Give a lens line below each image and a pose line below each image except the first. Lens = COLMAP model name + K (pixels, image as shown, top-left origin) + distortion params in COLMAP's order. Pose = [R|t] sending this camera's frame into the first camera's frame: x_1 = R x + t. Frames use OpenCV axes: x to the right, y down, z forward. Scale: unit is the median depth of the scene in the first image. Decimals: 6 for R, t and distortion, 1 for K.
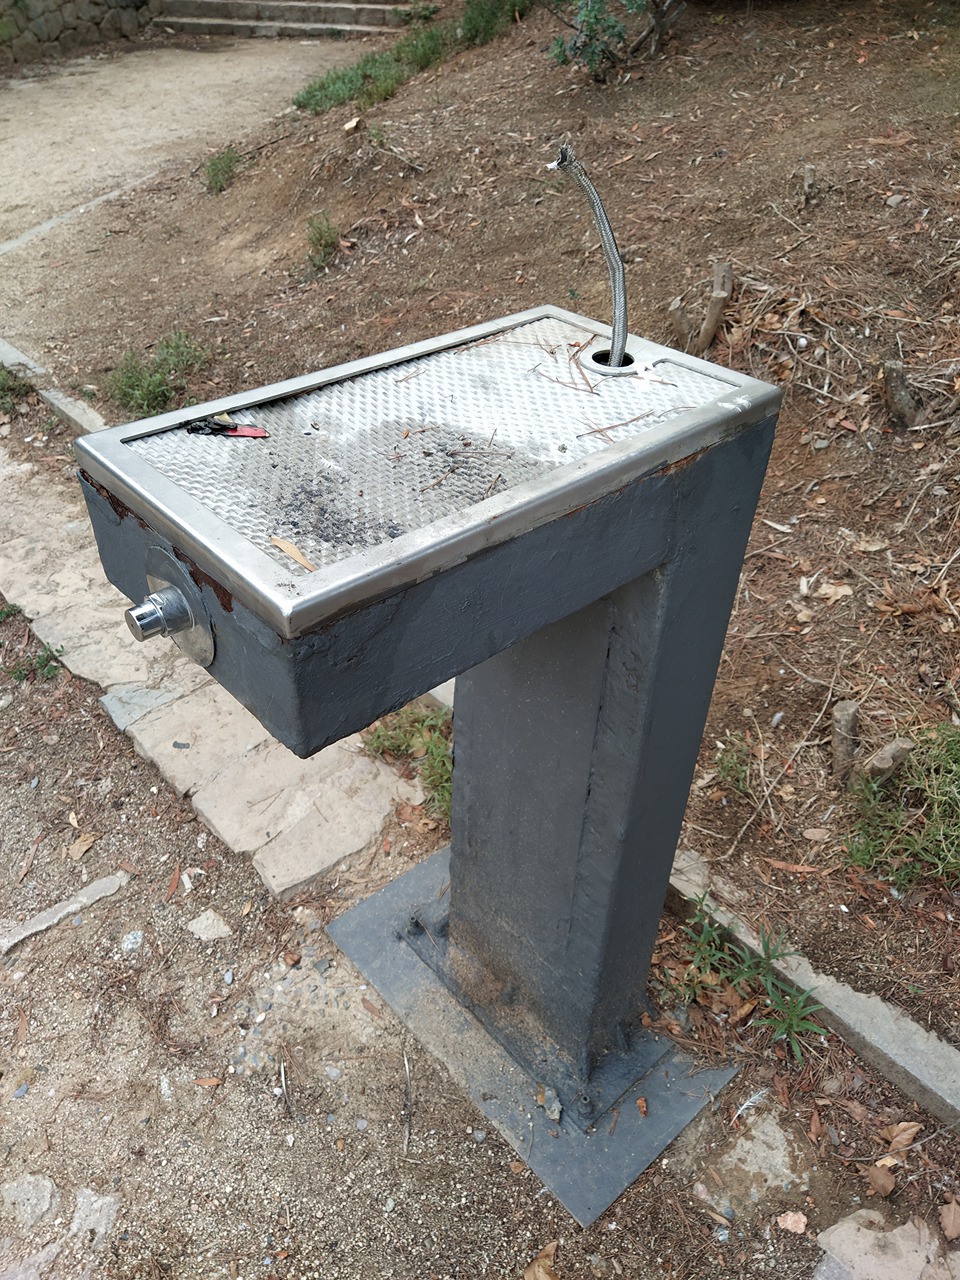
lens RADIAL K [[965.9, 0, 454.4], [0, 965.9, 639.2], [0, 0, 1]] dist [0.001346, -0.004427]
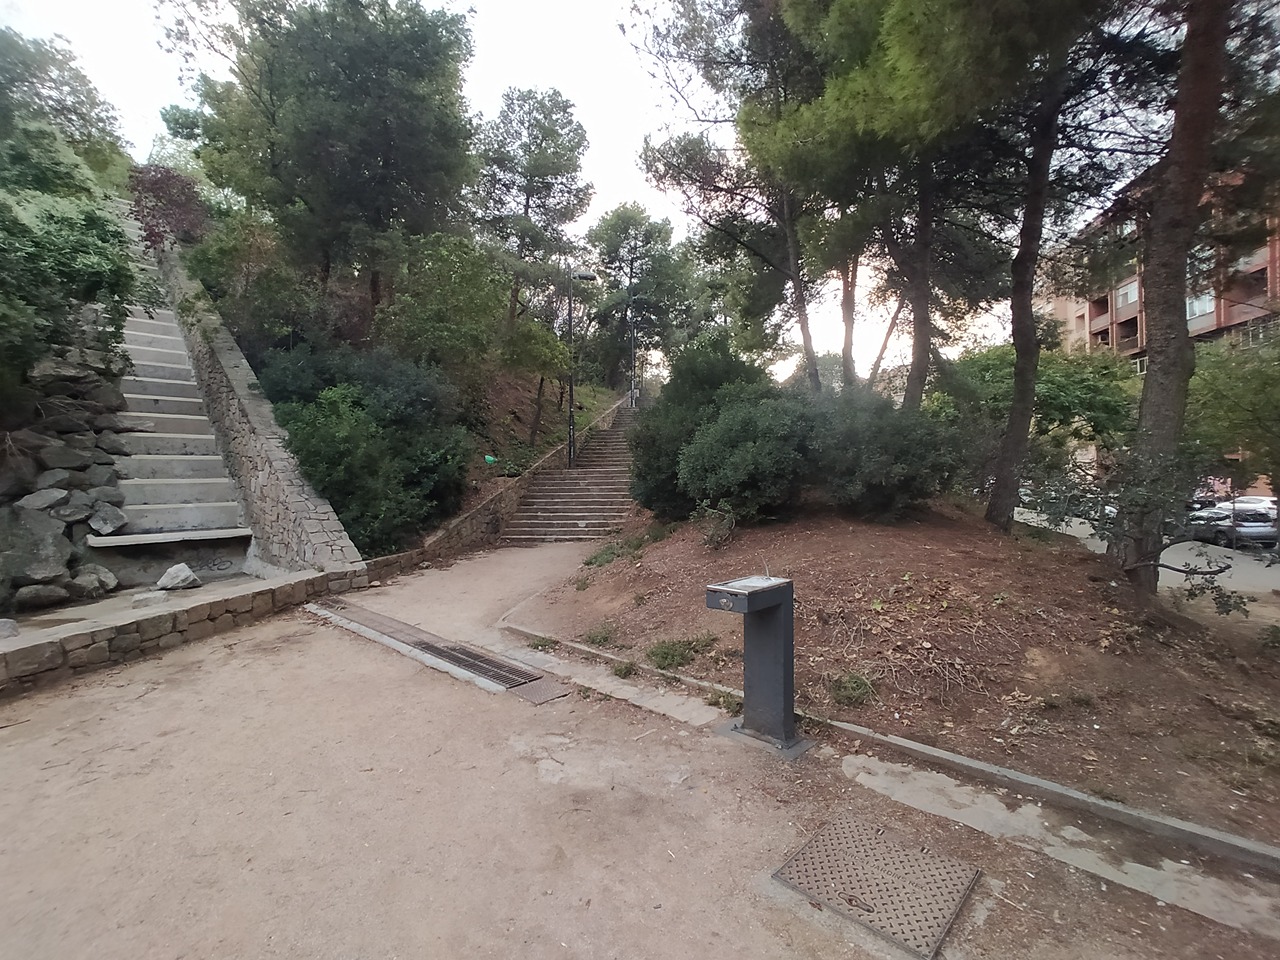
lens RADIAL K [[574.8, 0, 640.0], [0, 574.8, 480.0], [0, 0, 1]] dist [-0.000280, -0.000016]
pose [[0.996300, -0.032239, 0.079670, -0.458864], [0.074157, 0.791032, -0.607264, 0.699773], [-0.043444, 0.610925, 0.790496, -1.169106]]
